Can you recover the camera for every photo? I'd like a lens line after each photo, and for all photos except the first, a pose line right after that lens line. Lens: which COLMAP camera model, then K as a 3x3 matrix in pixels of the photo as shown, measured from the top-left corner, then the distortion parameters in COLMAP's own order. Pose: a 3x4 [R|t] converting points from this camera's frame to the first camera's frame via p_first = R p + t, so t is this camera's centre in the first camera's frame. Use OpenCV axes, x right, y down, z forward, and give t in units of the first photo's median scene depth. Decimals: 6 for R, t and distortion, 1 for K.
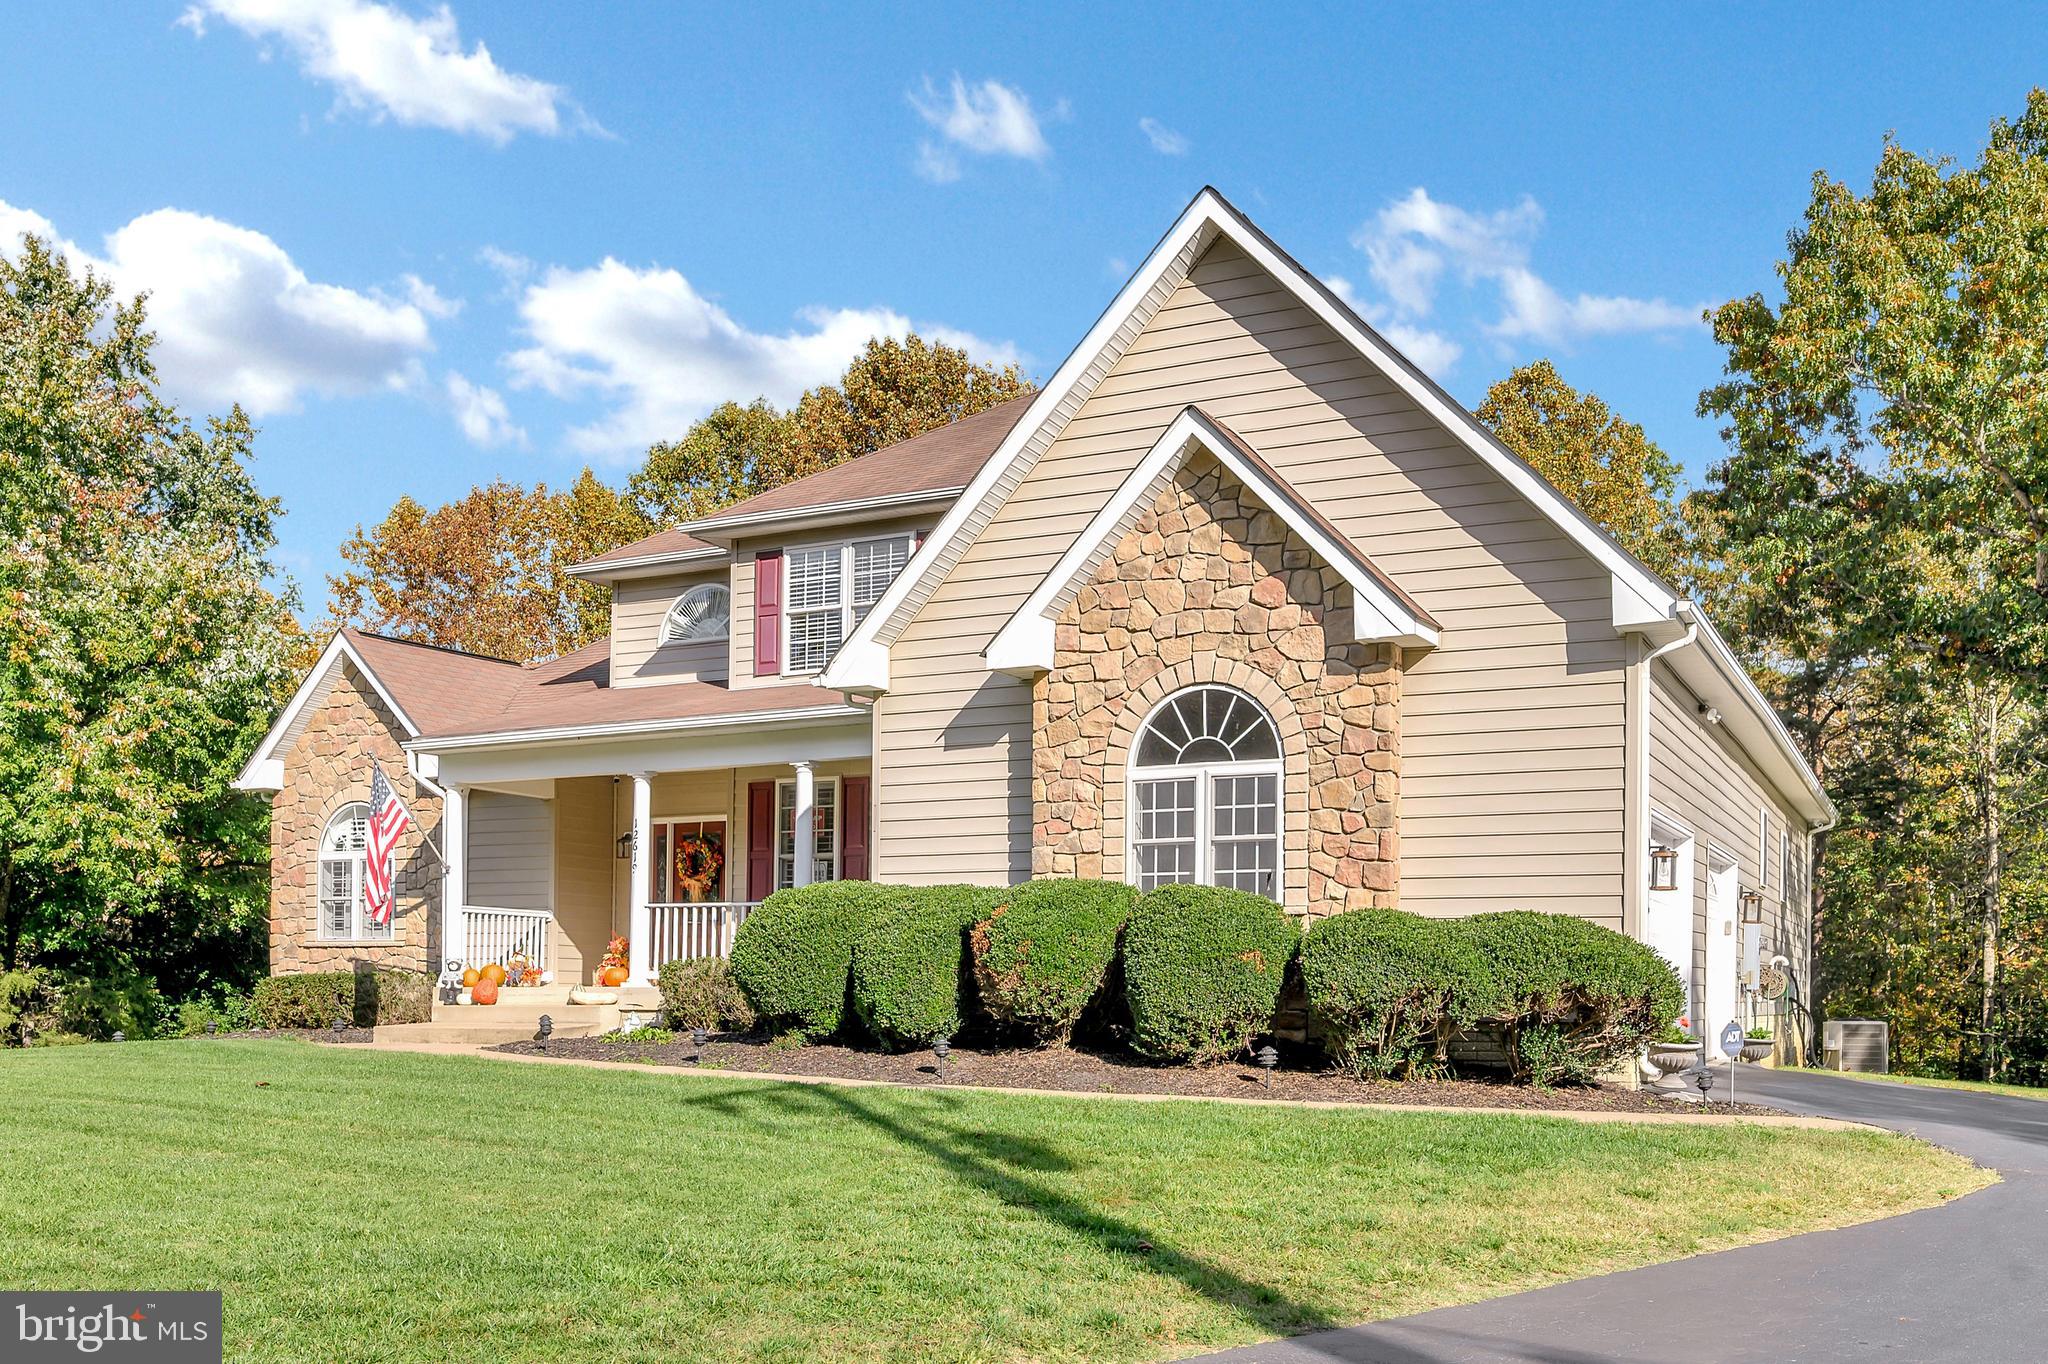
lens RADIAL K [[1850.3, 0, 1024.1], [0, 1850.3, 989.1], [0, 0, 1]] dist [0.008254, -0.010967]
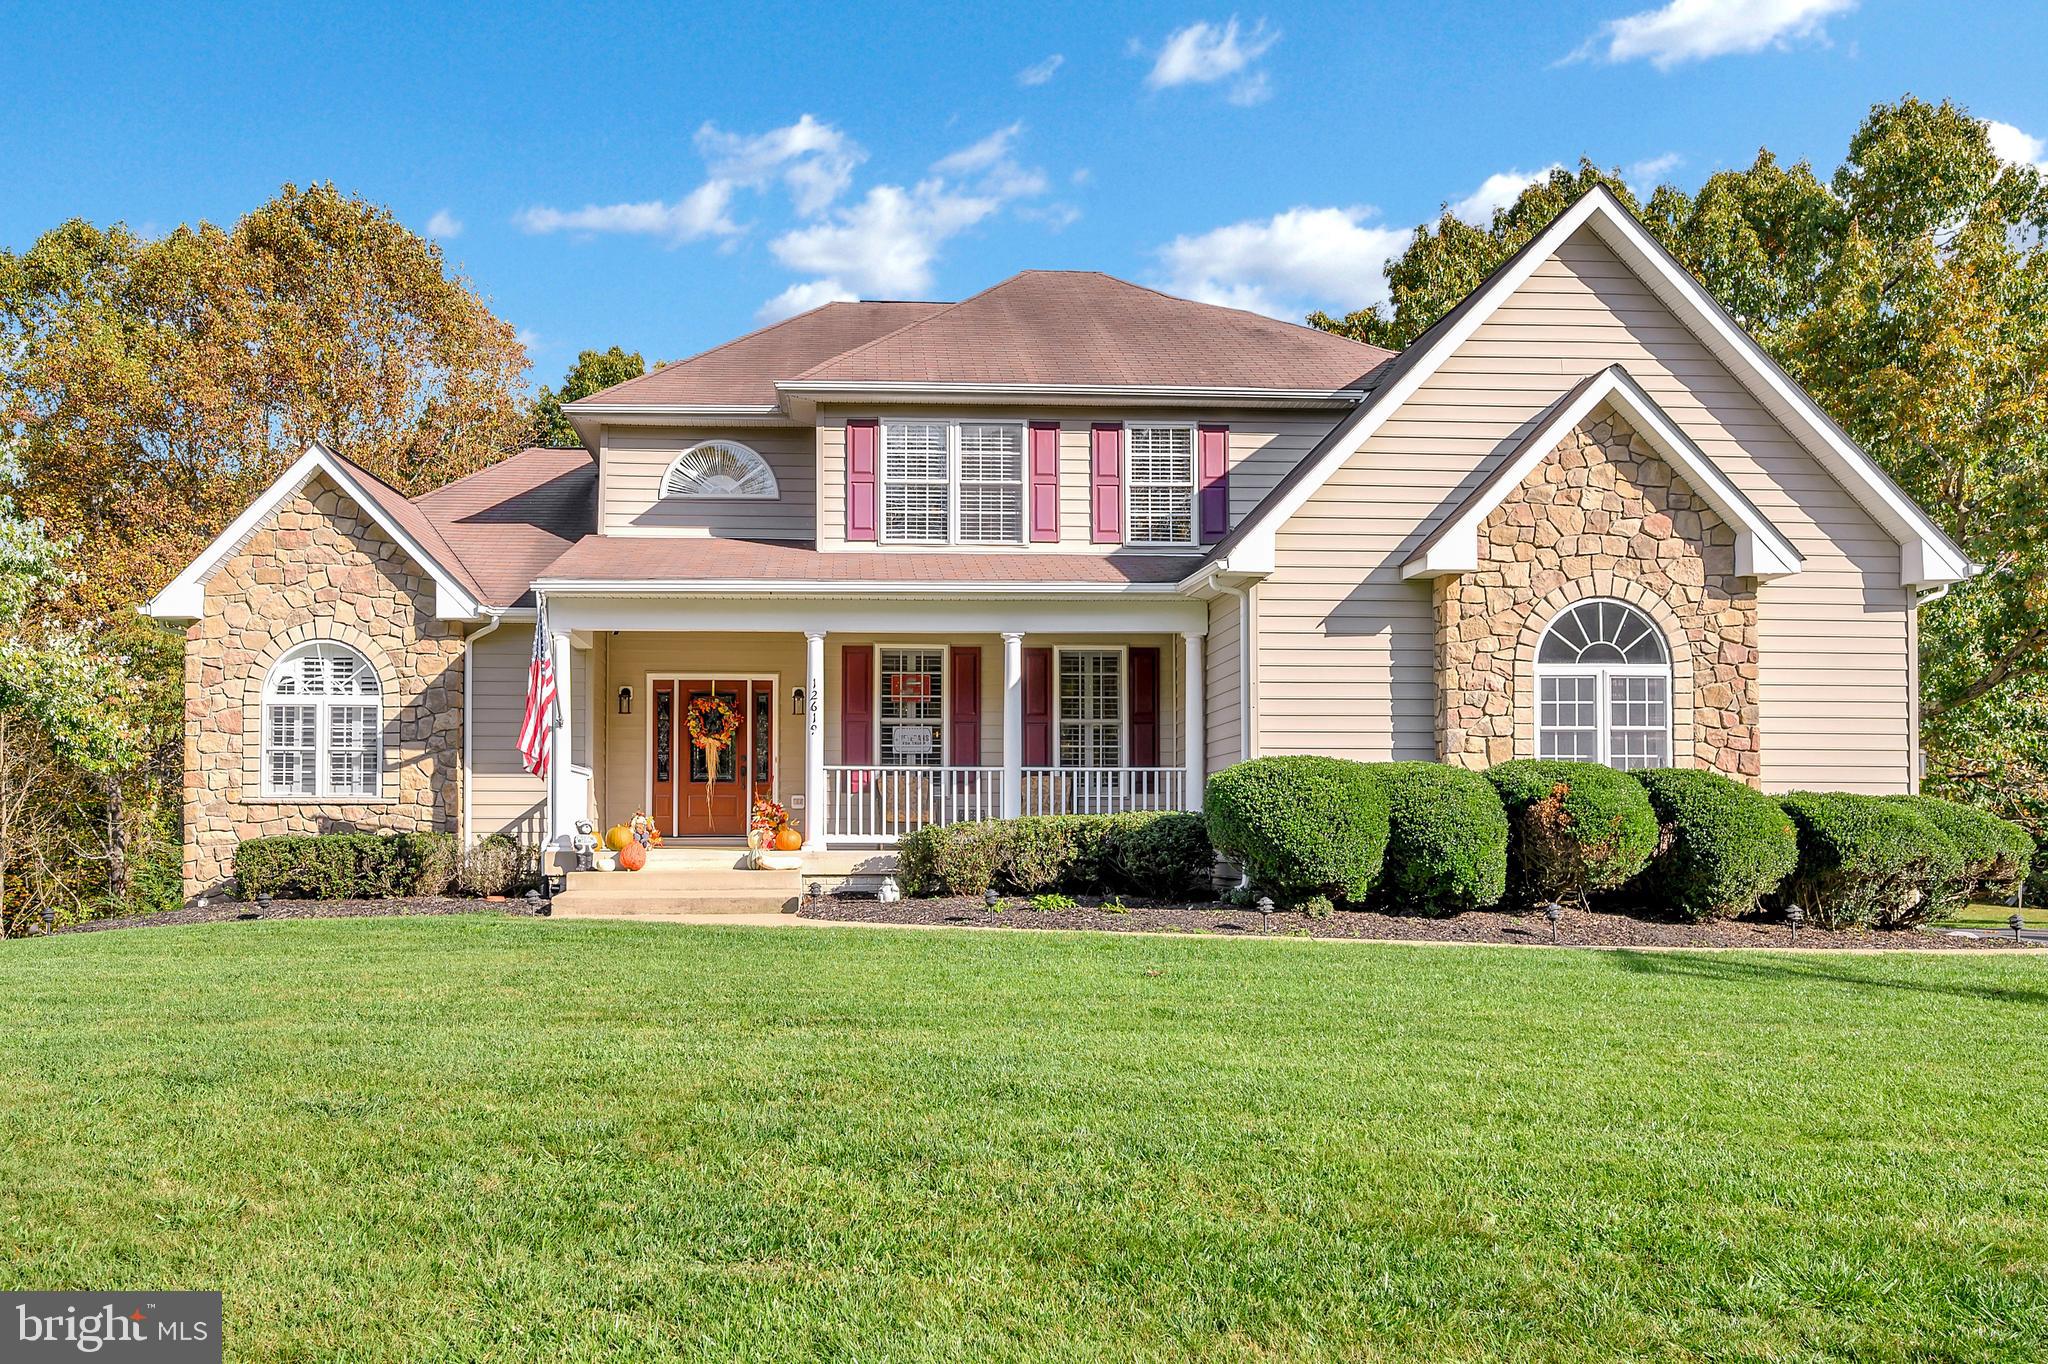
lens RADIAL K [[1583.8, 0, 926.9], [0, 1583.8, 796.3], [0, 0, 1]] dist [0.001091, -0.003014]
pose [[0.870984, 0.004941, 0.491286, -0.705146], [0.002747, 0.999885, -0.014925, -0.021315], [-0.491303, 0.014349, 0.870870, 0.299442]]
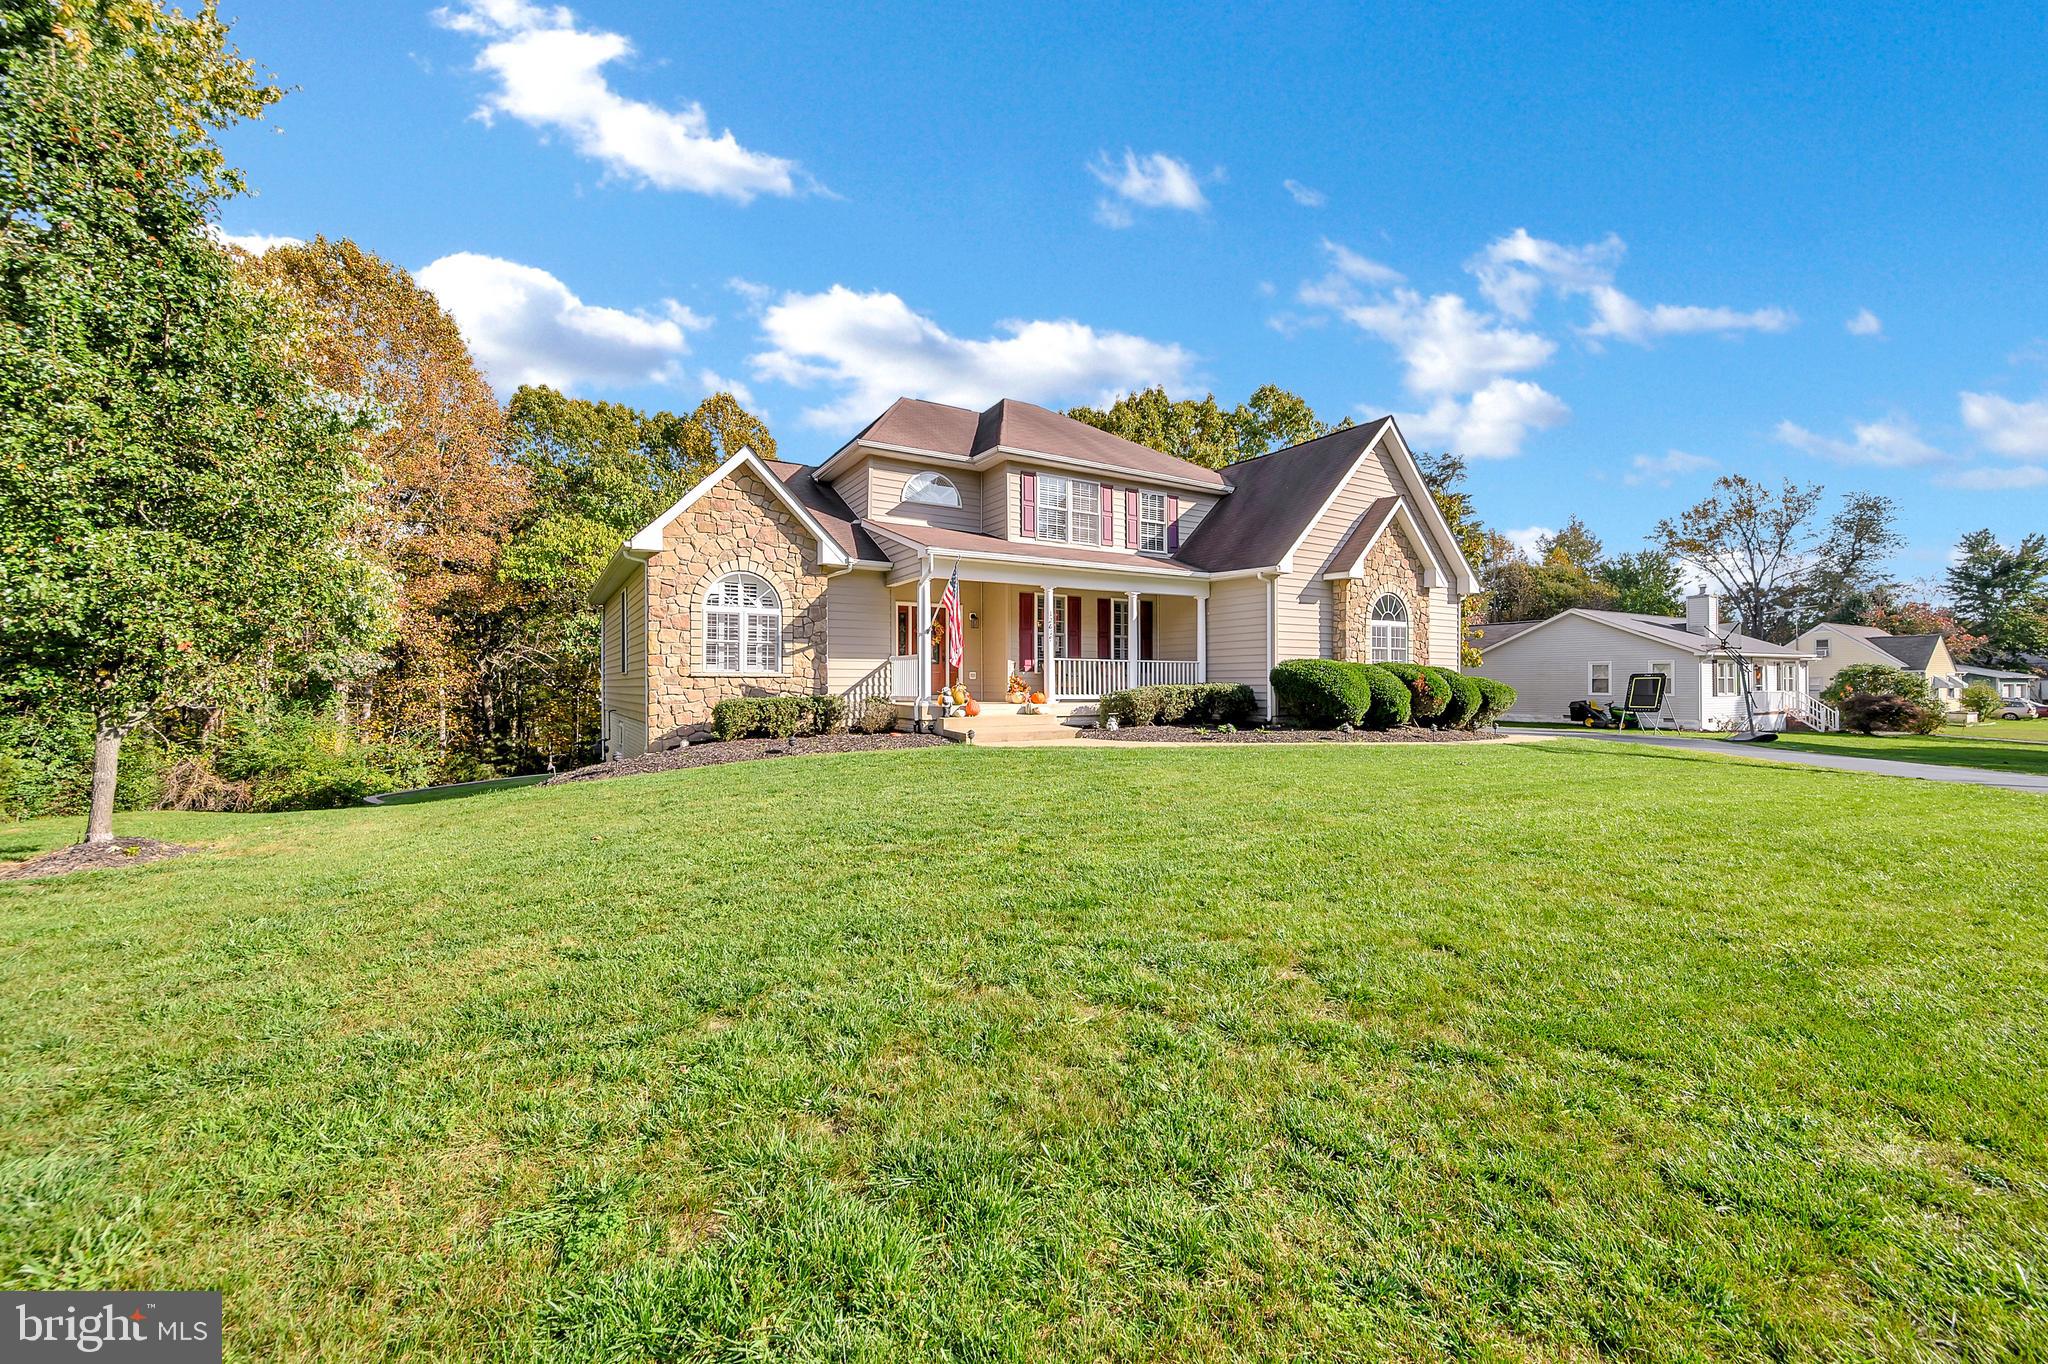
lens RADIAL K [[793.5, 0, 1024.0], [0, 793.5, 682.0], [0, 0, 1]] dist [0.001728, 0.000038]
pose [[0.536892, -0.005621, 0.843632, -1.096316], [-0.001385, 0.999971, 0.007544, -0.035032], [-0.843650, -0.005218, 0.536869, 0.744947]]
